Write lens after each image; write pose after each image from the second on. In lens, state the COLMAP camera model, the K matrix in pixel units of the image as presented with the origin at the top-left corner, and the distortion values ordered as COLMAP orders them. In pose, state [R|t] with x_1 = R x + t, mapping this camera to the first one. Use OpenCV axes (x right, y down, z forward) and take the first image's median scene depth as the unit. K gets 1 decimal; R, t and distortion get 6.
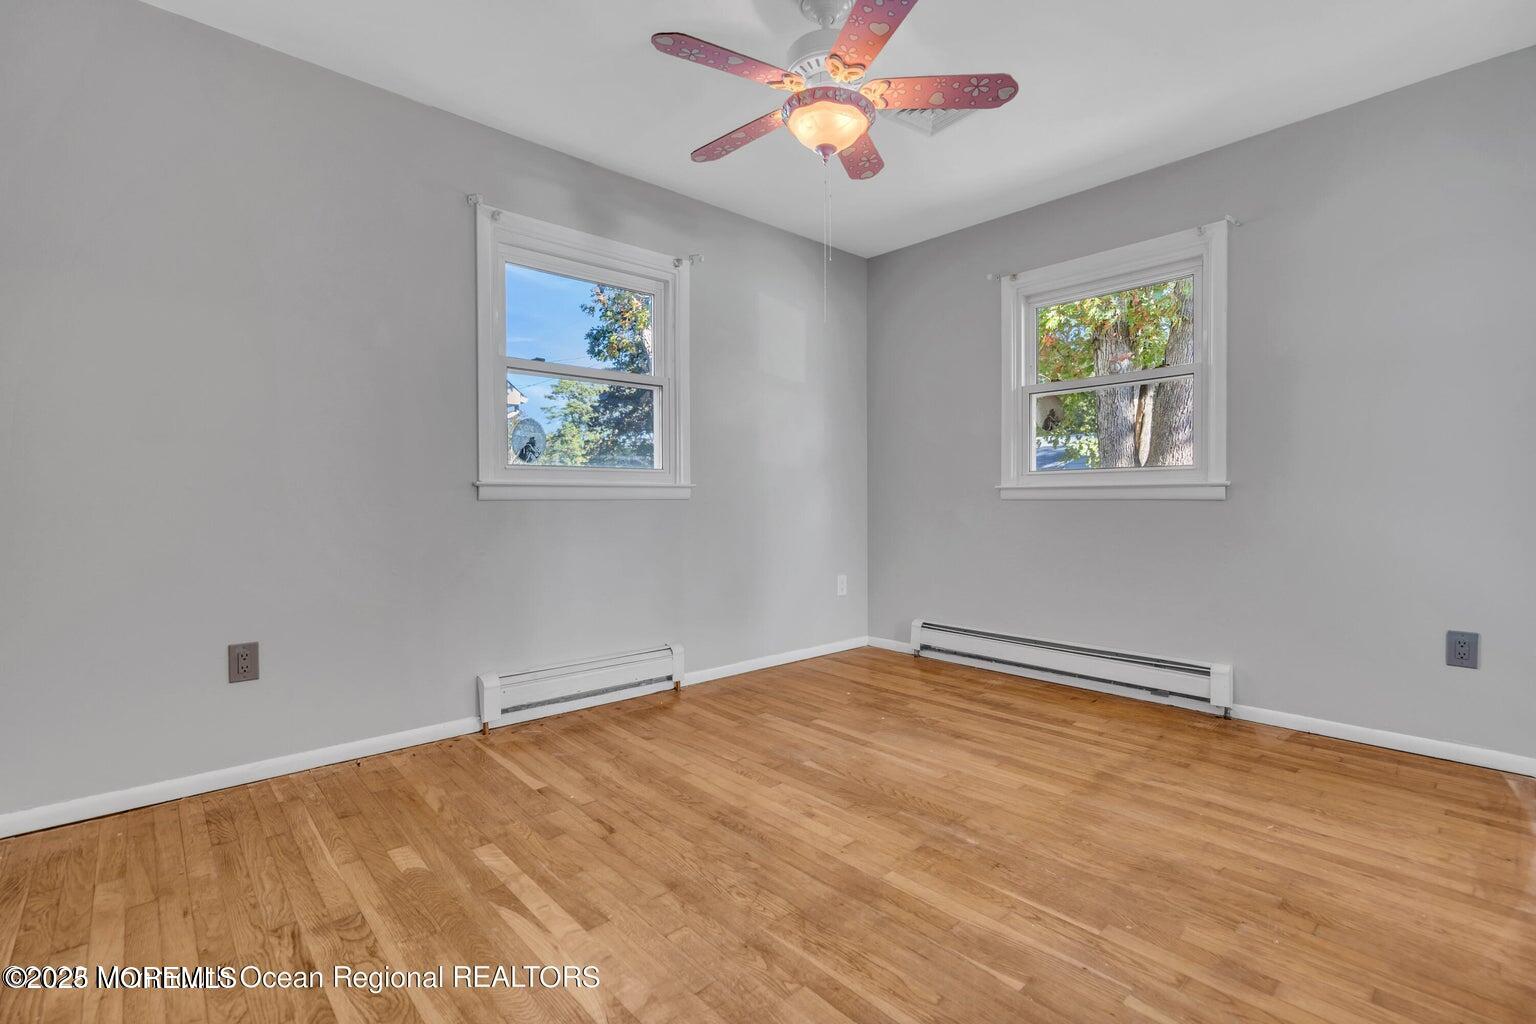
lens RADIAL K [[696.3, 0, 768.0], [0, 696.3, 512.0], [0, 0, 1]] dist [0.000213, 0.000191]
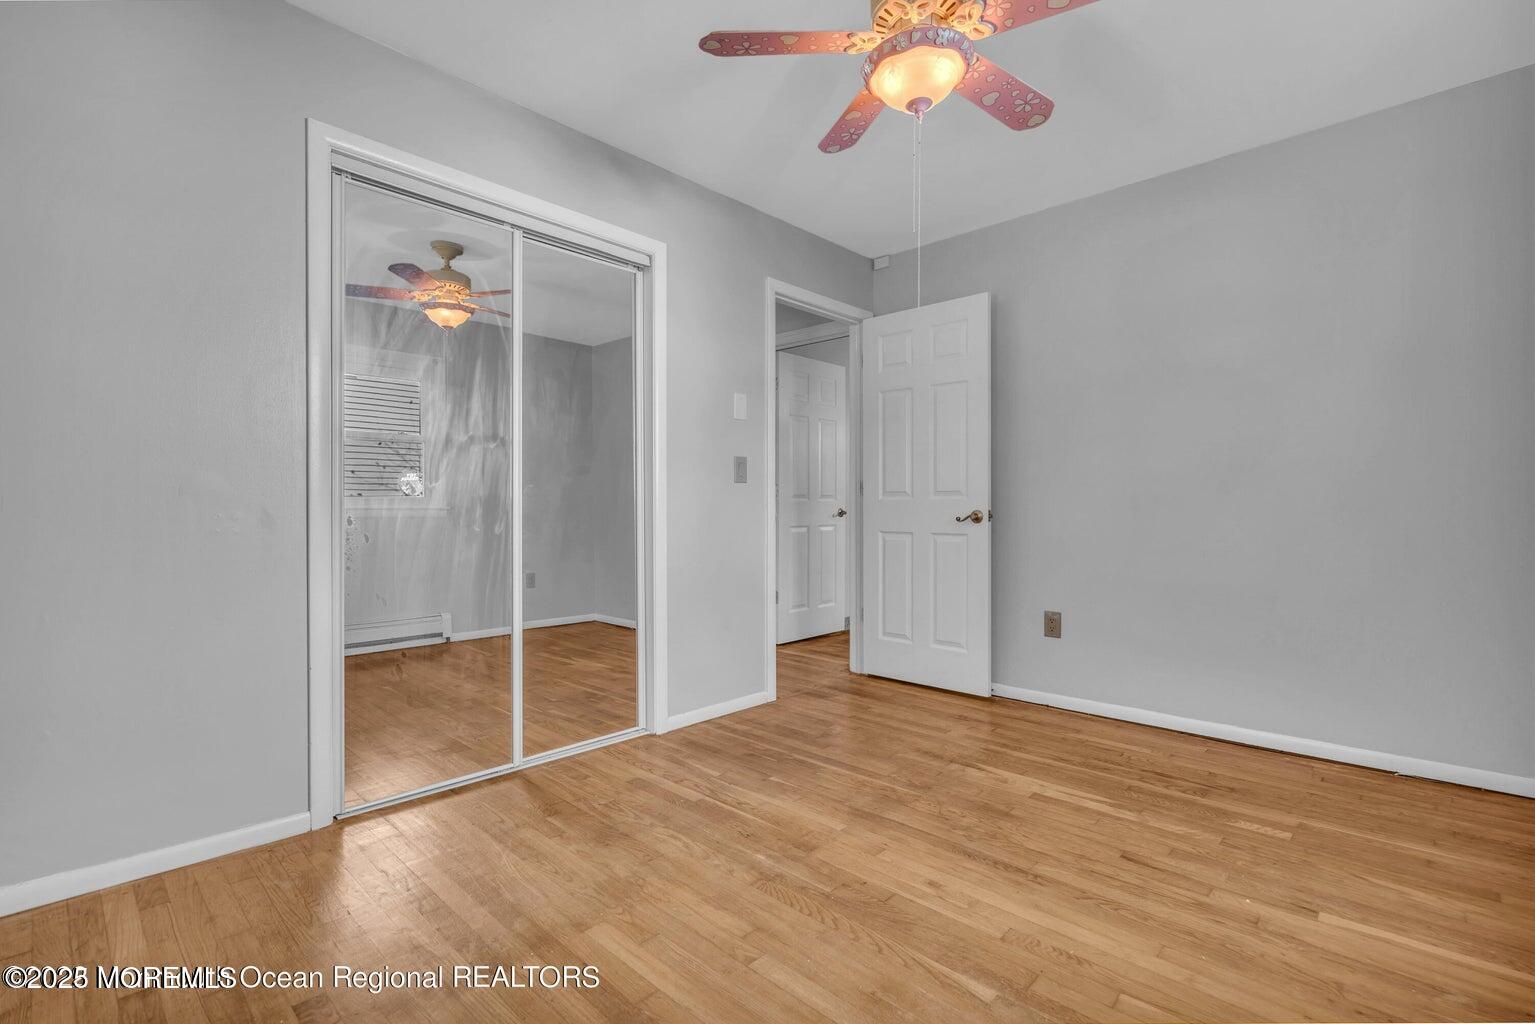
lens RADIAL K [[705.1, 0, 767.5], [0, 705.1, 512.0], [0, 0, 1]] dist [0.000931, 0.000092]
pose [[-0.997698, 0.000002, -0.067808, 0.363820], [-0.001608, 0.999718, 0.023692, -0.047793], [0.067789, 0.023747, -0.997417, 2.074326]]
